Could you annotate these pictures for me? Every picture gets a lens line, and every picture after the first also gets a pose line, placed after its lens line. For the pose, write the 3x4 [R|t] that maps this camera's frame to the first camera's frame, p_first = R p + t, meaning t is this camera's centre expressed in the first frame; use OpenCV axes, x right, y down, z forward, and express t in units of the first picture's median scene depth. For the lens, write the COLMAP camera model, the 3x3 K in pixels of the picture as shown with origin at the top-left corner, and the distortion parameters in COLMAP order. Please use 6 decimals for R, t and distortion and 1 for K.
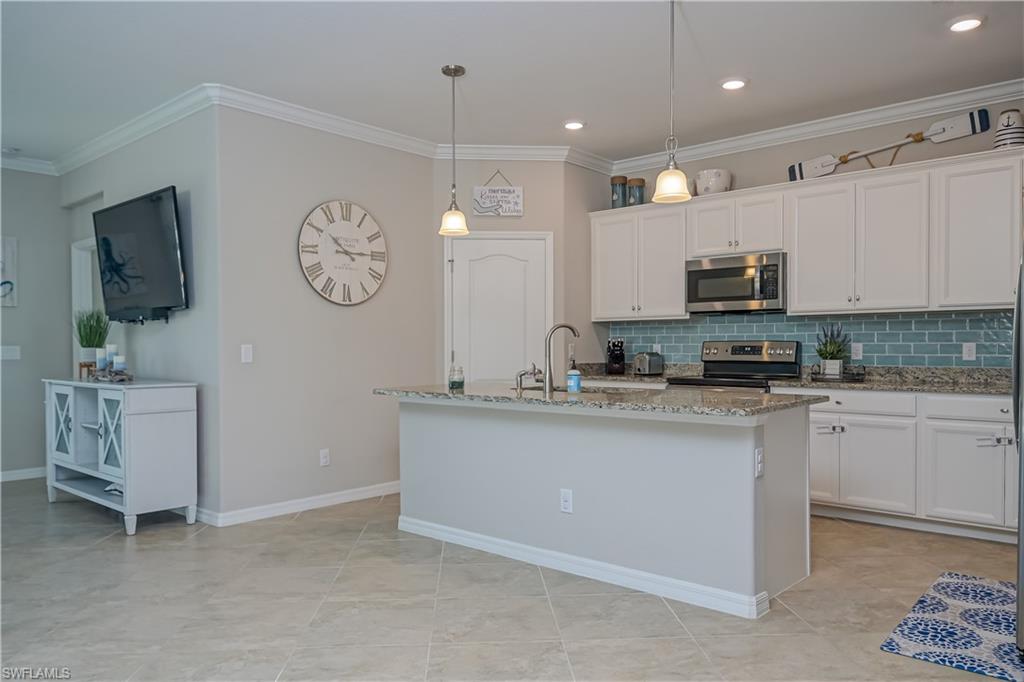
lens RADIAL K [[696.0, 0, 491.4], [0, 696.0, 360.2], [0, 0, 1]] dist [0.006589, 0.001428]
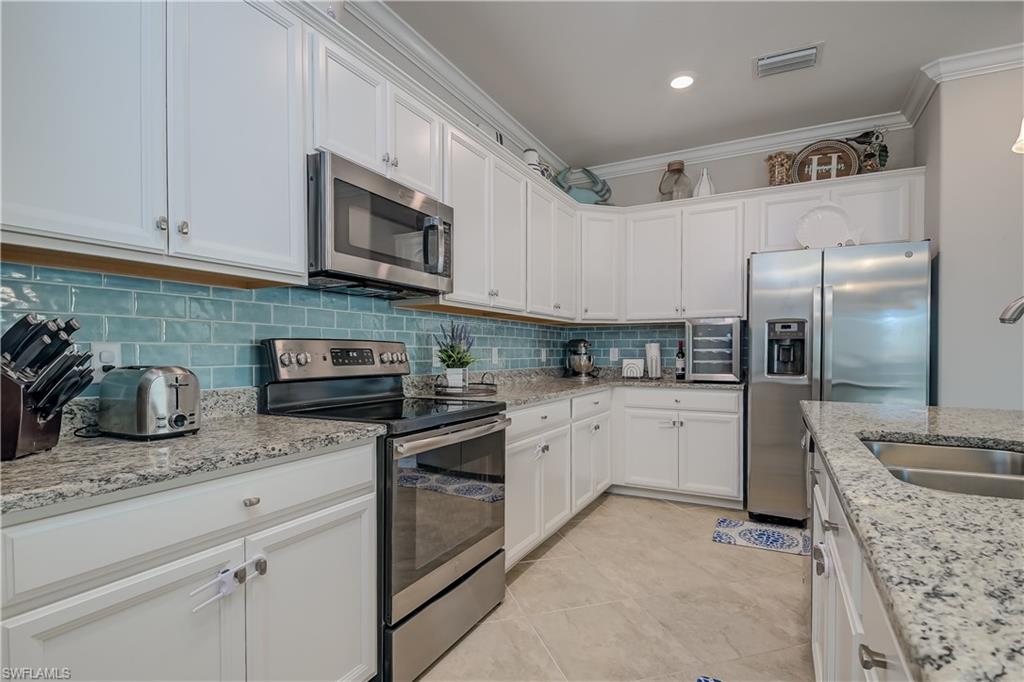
lens RADIAL K [[506.6, 0, 496.4], [0, 506.6, 344.5], [0, 0, 1]] dist [0.002081, 0.000381]
pose [[-0.235371, 0.016624, 0.971764, -0.058135], [0.020938, 0.999708, -0.012030, -0.018651], [-0.971680, 0.017515, -0.235650, 1.082399]]
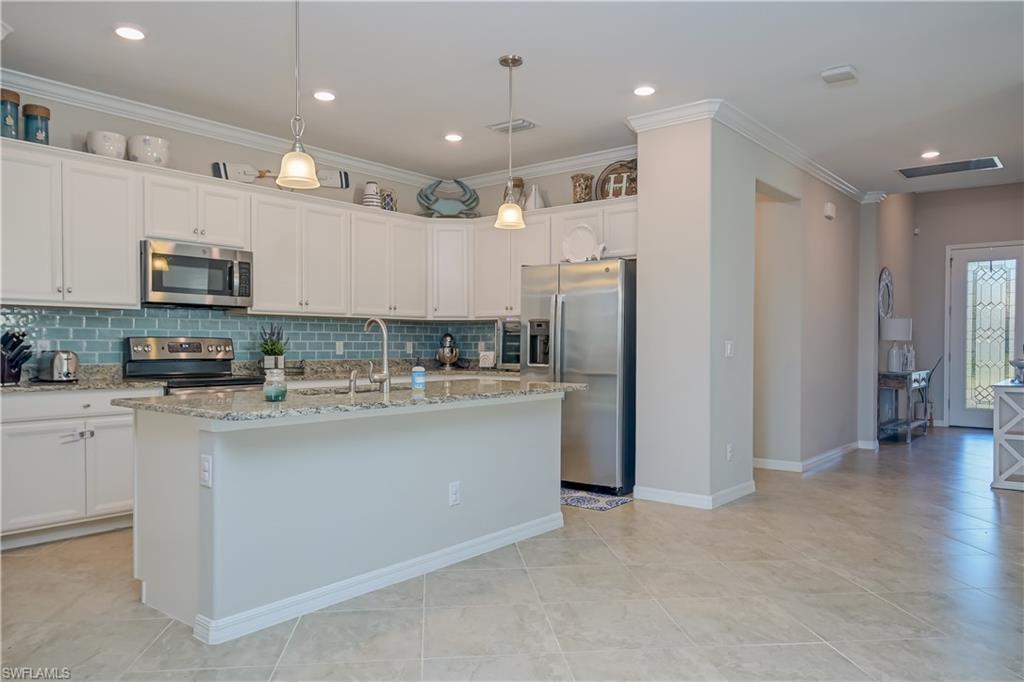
lens RADIAL K [[747.0, 0, 512.0], [0, 747.0, 341.0], [0, 0, 1]] dist [0.002274, 0.000384]
pose [[-0.053416, 0.006696, 0.998550, -0.704383], [0.018423, 0.999814, -0.005719, -0.010327], [-0.998402, 0.018091, -0.053530, 0.684562]]
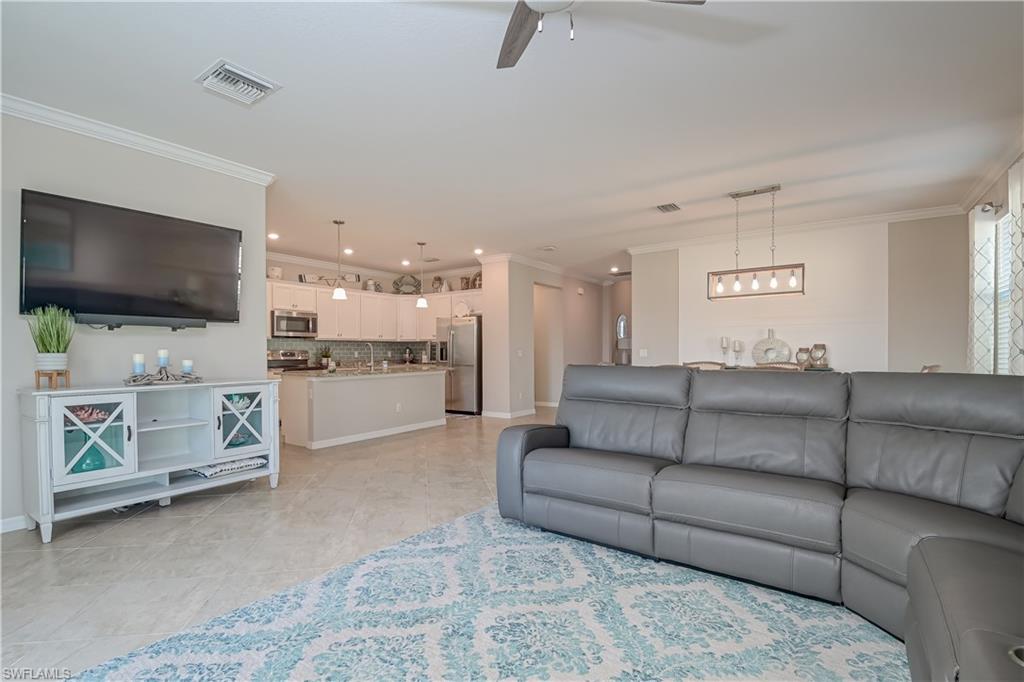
lens RADIAL K [[486.7, 0, 513.4], [0, 486.7, 352.3], [0, 0, 1]] dist [-0.011362, -0.000560]
pose [[-0.132531, -0.000044, 0.991179, -1.332717], [0.024786, 0.999687, 0.003358, -0.010273], [-0.990869, 0.025013, -0.132489, 0.561635]]
